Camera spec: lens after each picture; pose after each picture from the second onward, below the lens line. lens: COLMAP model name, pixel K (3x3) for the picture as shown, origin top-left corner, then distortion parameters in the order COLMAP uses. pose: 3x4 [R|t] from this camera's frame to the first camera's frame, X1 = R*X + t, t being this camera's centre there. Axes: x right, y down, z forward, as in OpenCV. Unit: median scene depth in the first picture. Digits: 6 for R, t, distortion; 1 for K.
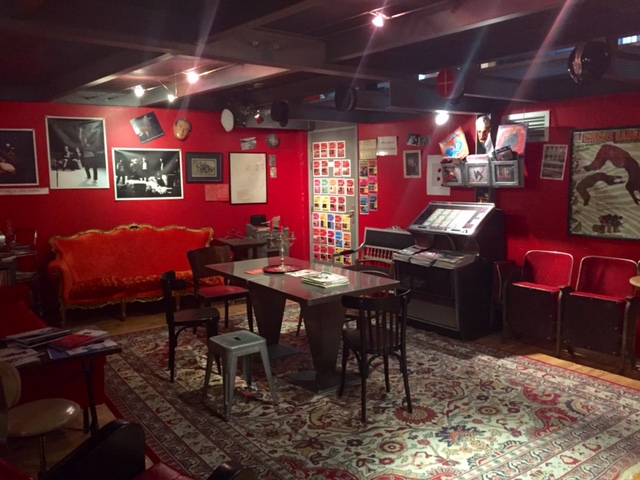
lens RADIAL K [[555.3, 0, 319.6], [0, 555.3, 239.4], [0, 0, 1]] dist [0.145238, -0.004318]
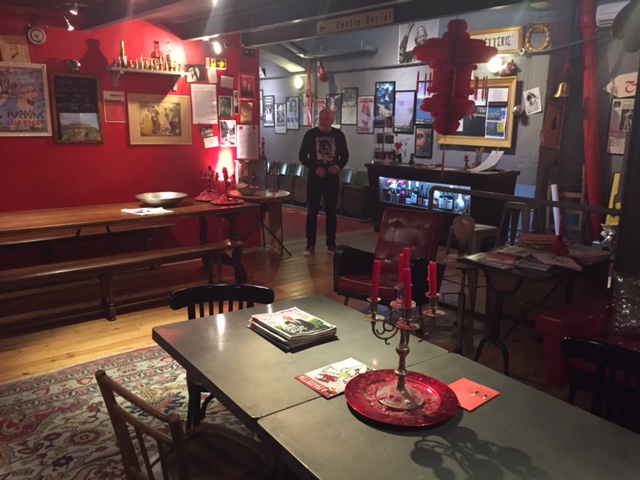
lens RADIAL K [[555.3, 0, 319.1], [0, 555.3, 239.5], [0, 0, 1]] dist [0.145238, -0.004318]
pose [[-0.999857, 0.016814, -0.001931, -0.024277], [0.015060, 0.935970, 0.351759, -0.232829], [0.007722, 0.351679, -0.936089, 1.740320]]
